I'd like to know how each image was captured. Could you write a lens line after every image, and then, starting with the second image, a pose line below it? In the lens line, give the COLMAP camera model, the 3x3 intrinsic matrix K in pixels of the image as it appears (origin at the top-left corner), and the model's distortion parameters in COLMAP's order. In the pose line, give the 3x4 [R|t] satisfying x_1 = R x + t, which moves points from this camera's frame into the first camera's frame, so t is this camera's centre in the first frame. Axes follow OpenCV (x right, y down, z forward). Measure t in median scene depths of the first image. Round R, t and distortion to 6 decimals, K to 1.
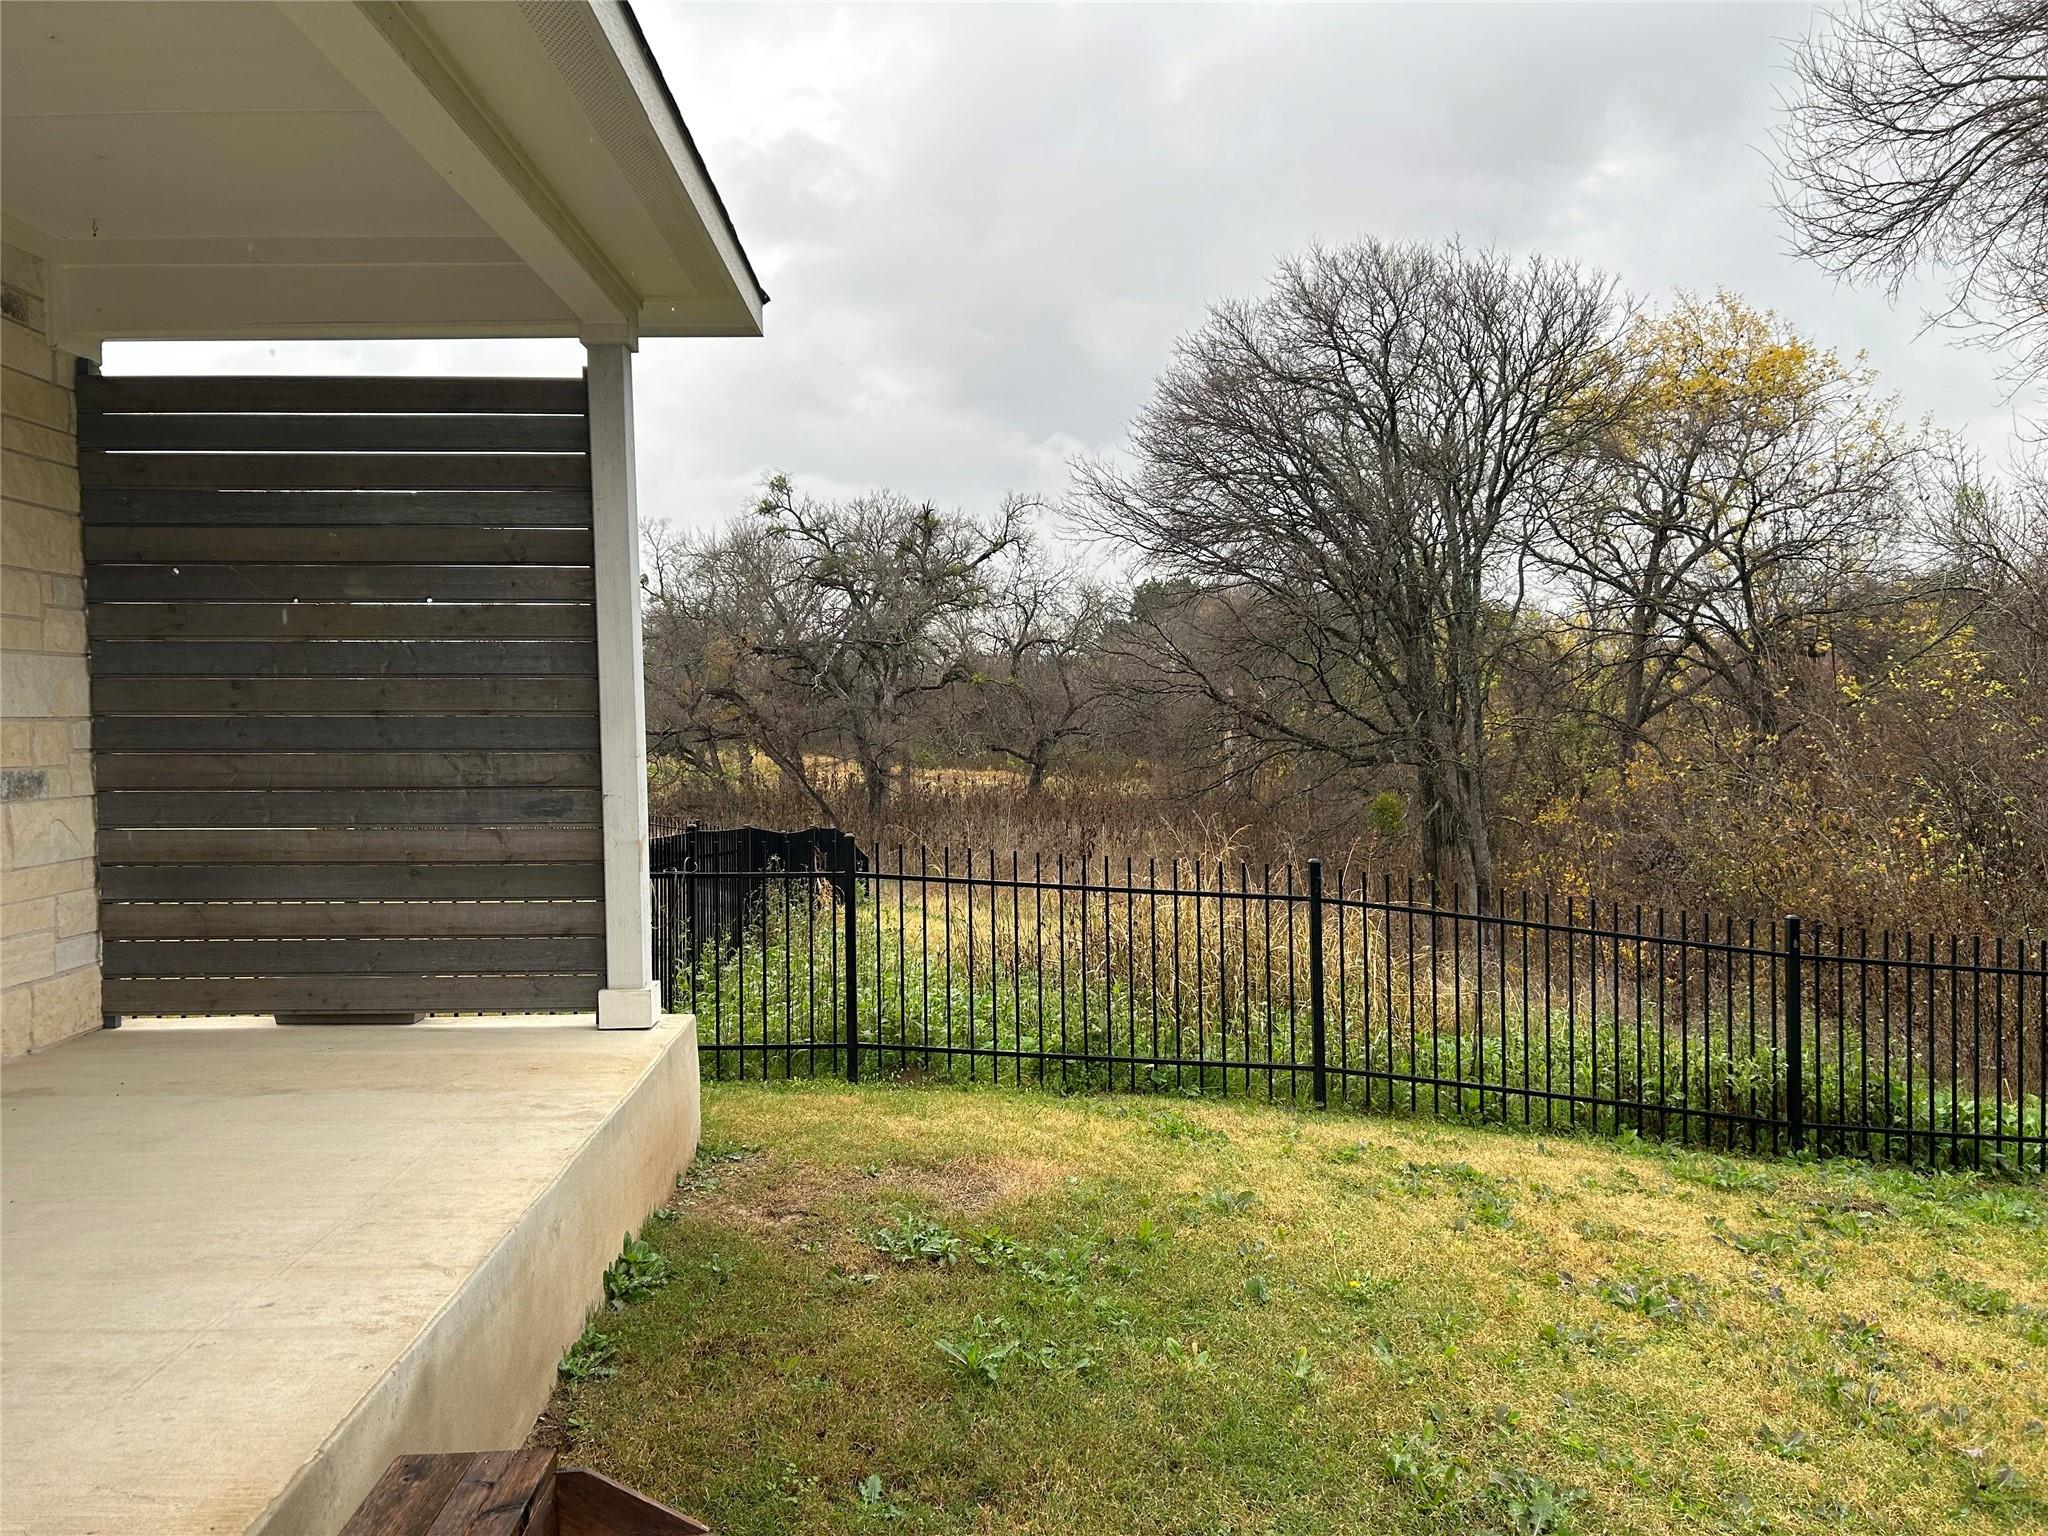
lens RADIAL K [[1532.5, 0, 1023.6], [0, 1532.5, 767.7], [0, 0, 1]] dist [0.064375, -0.070919]
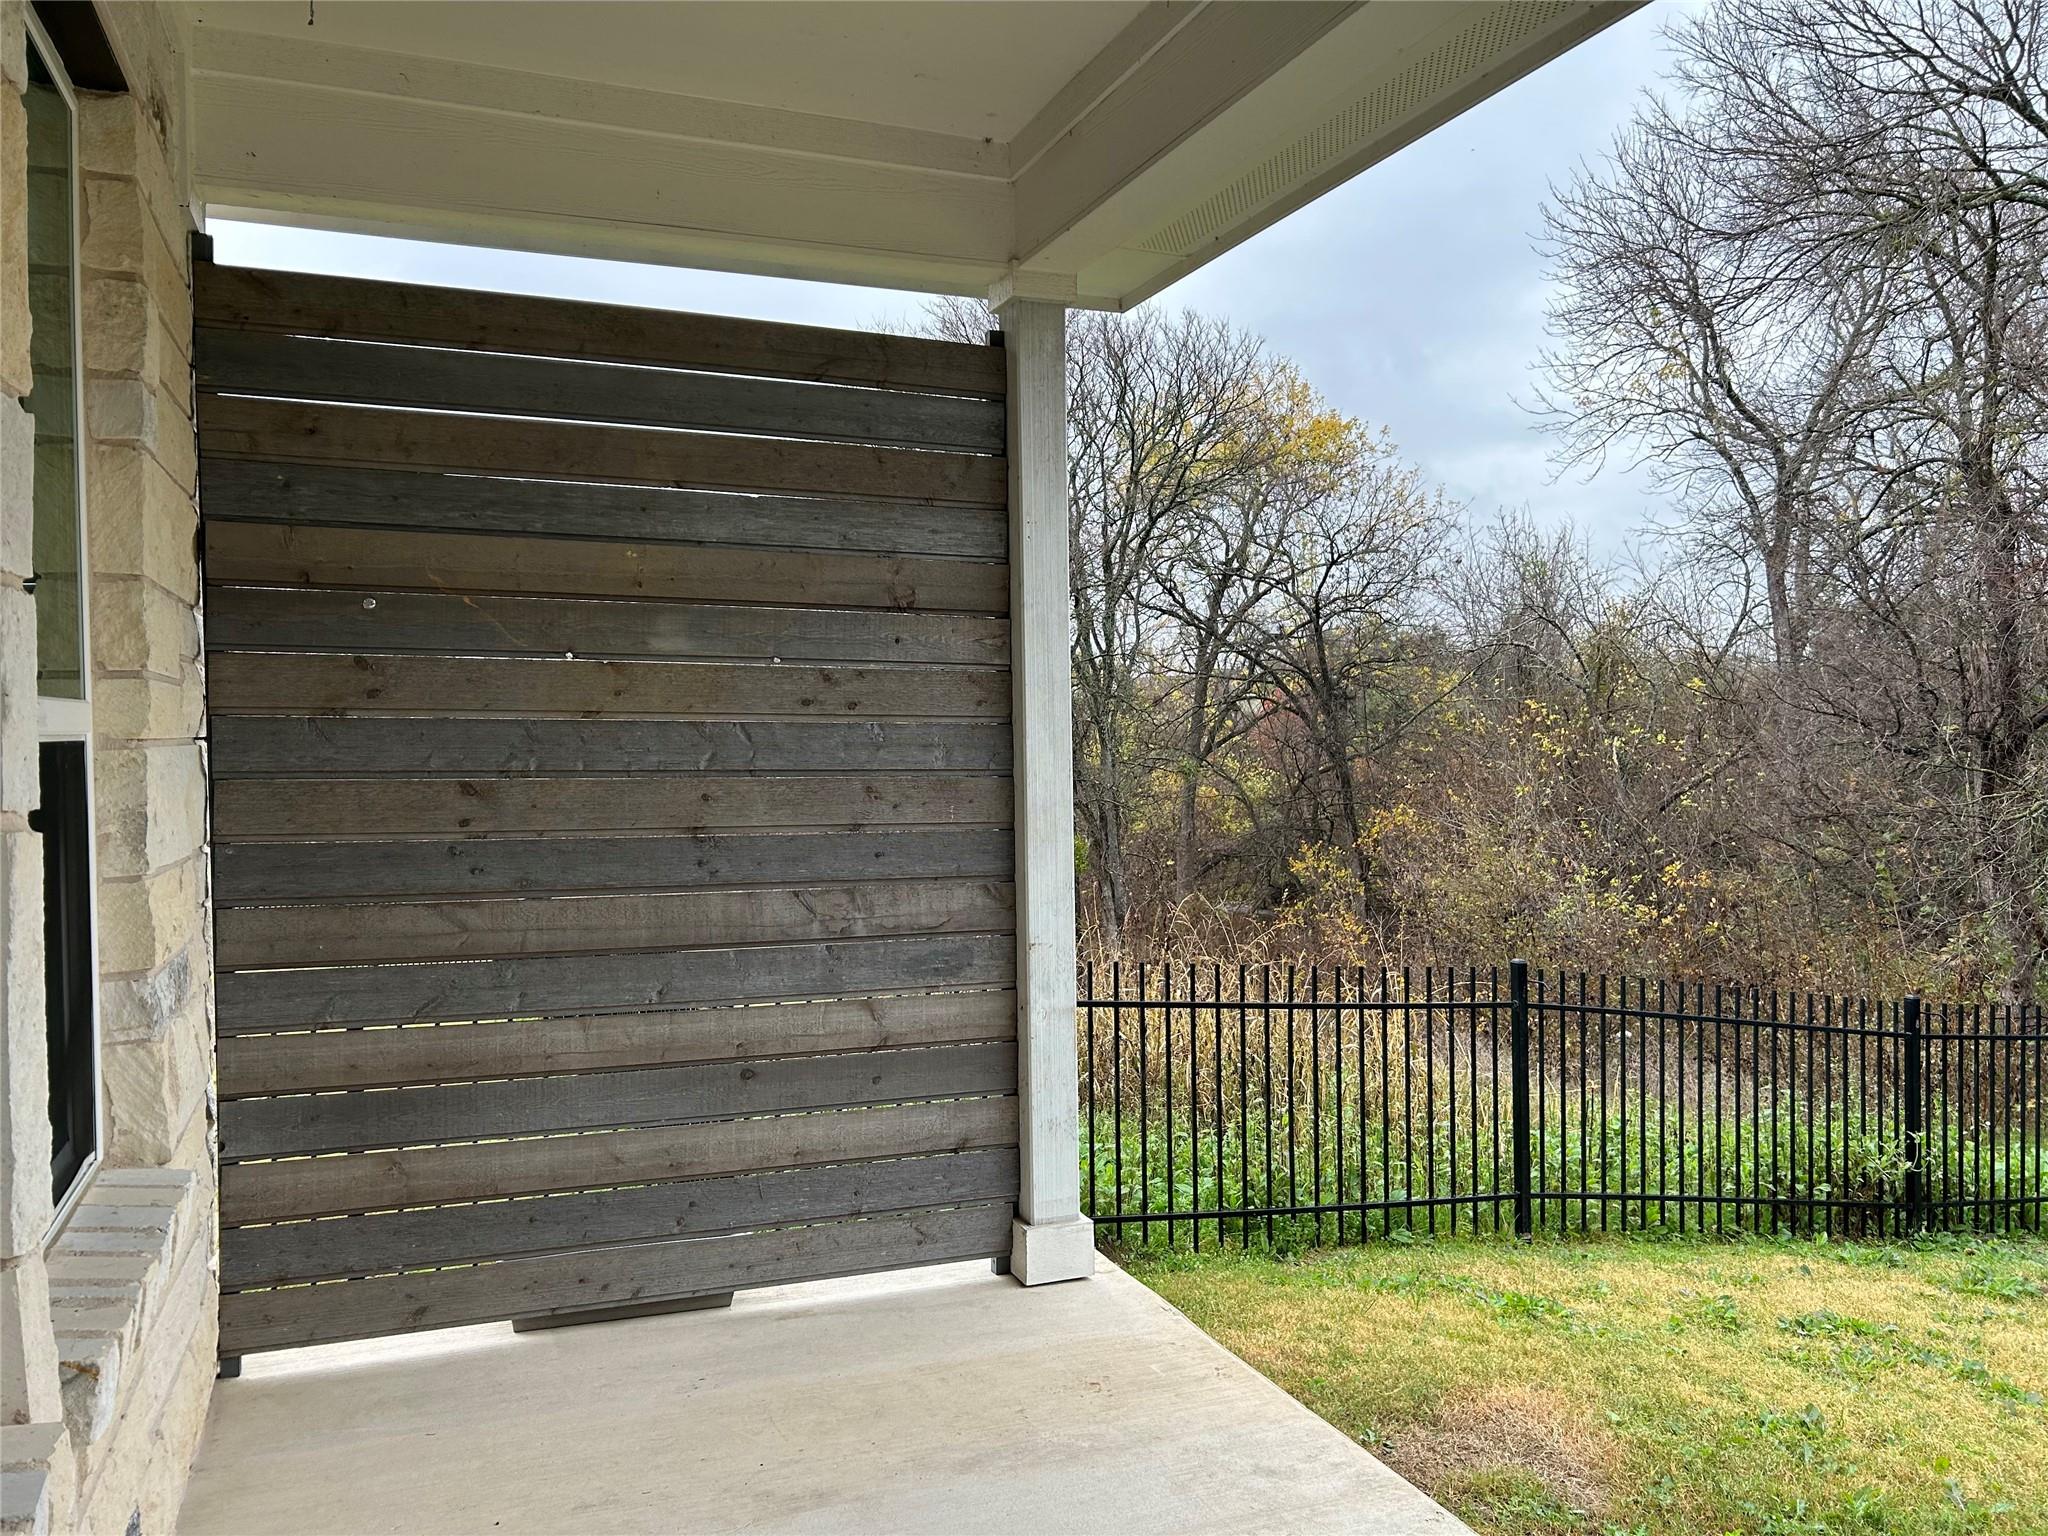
lens RADIAL K [[1532.5, 0, 1025.0], [0, 1532.5, 761.7], [0, 0, 1]] dist [0.064375, -0.070919]
pose [[0.937742, 0.001654, 0.347327, -0.511625], [0.005271, 0.999806, -0.018994, -0.051302], [-0.347291, 0.019642, 0.937552, 0.345553]]
